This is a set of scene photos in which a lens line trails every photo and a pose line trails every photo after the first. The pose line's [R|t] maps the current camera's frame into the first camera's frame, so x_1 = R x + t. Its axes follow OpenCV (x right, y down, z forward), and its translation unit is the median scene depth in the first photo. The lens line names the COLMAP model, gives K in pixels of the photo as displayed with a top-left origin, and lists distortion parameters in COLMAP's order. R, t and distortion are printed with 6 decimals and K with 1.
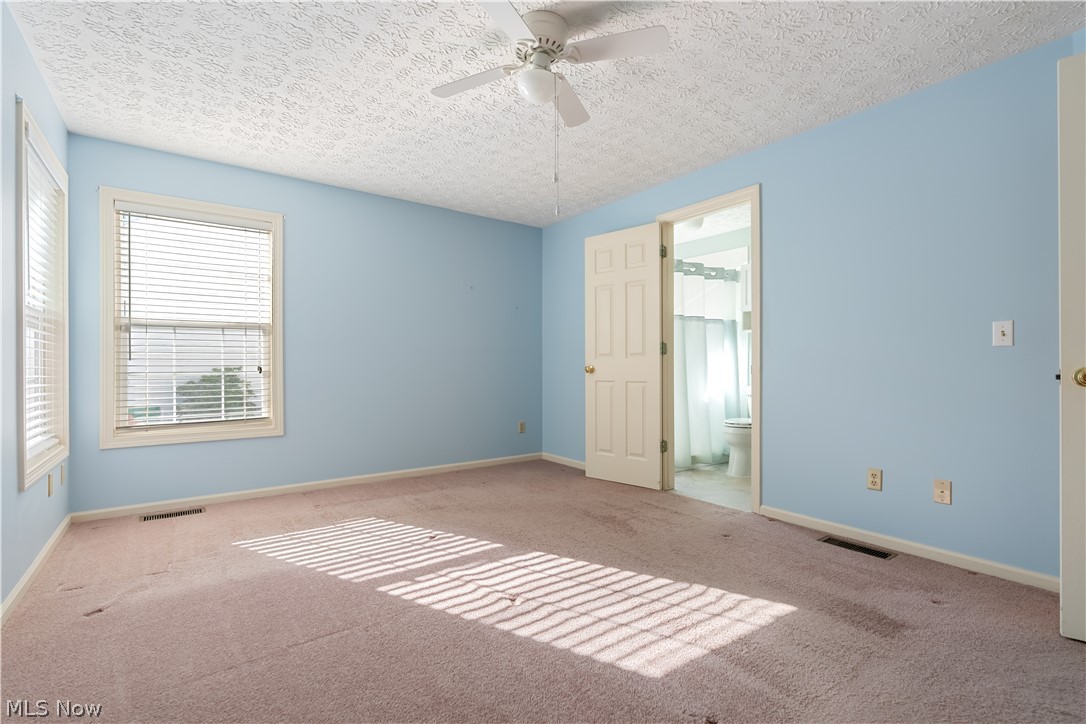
lens RADIAL K [[498.2, 0, 538.7], [0, 498.2, 368.7], [0, 0, 1]] dist [-0.004521, 0.001758]
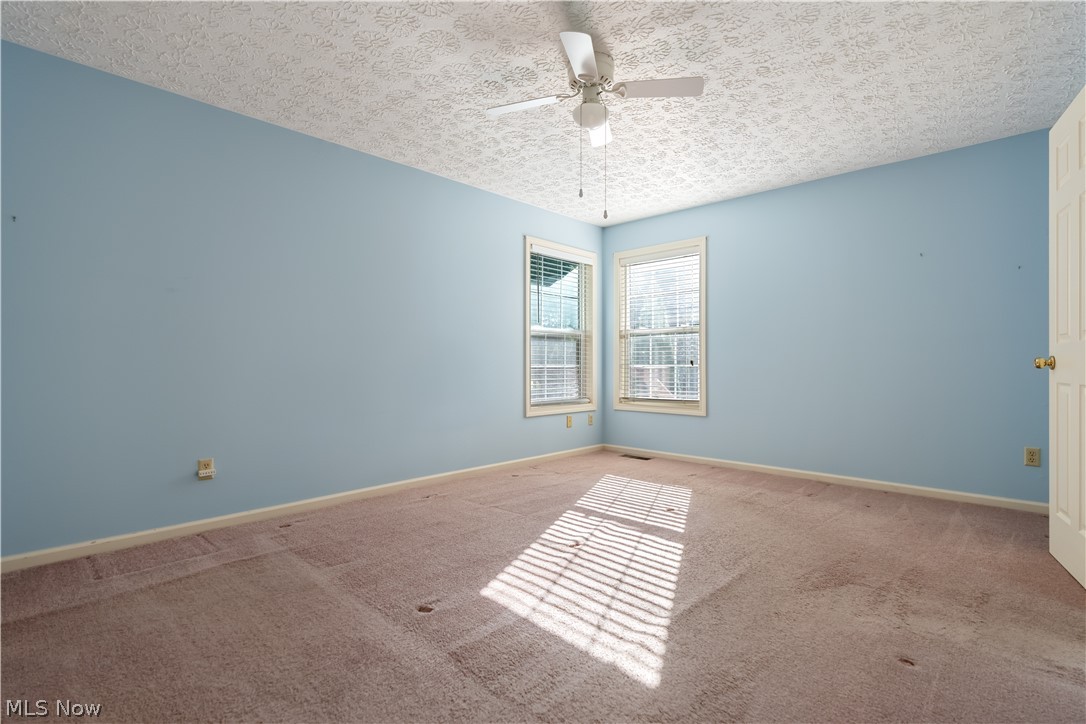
lens RADIAL K [[505.3, 0, 537.7], [0, 505.3, 363.9], [0, 0, 1]] dist [-0.000146, 0.000139]
pose [[0.175253, 0.000813, -0.984523, 1.020139], [-0.009635, 0.999953, -0.000890, 0.016445], [0.984476, 0.009641, 0.175253, 0.598147]]
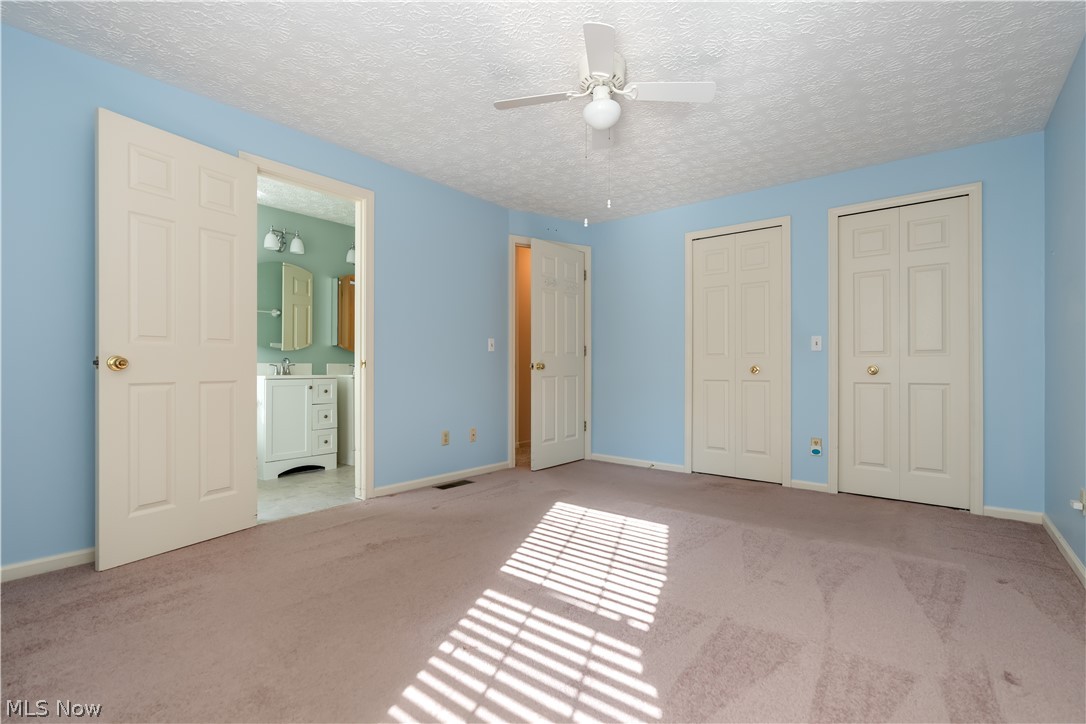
lens RADIAL K [[498.2, 0, 538.7], [0, 498.2, 368.7], [0, 0, 1]] dist [-0.004521, 0.001758]
pose [[-0.259835, -0.001554, 0.965652, -0.948016], [0.004284, 0.999987, 0.002762, 0.015630], [-0.965643, 0.004854, -0.259825, 1.280131]]
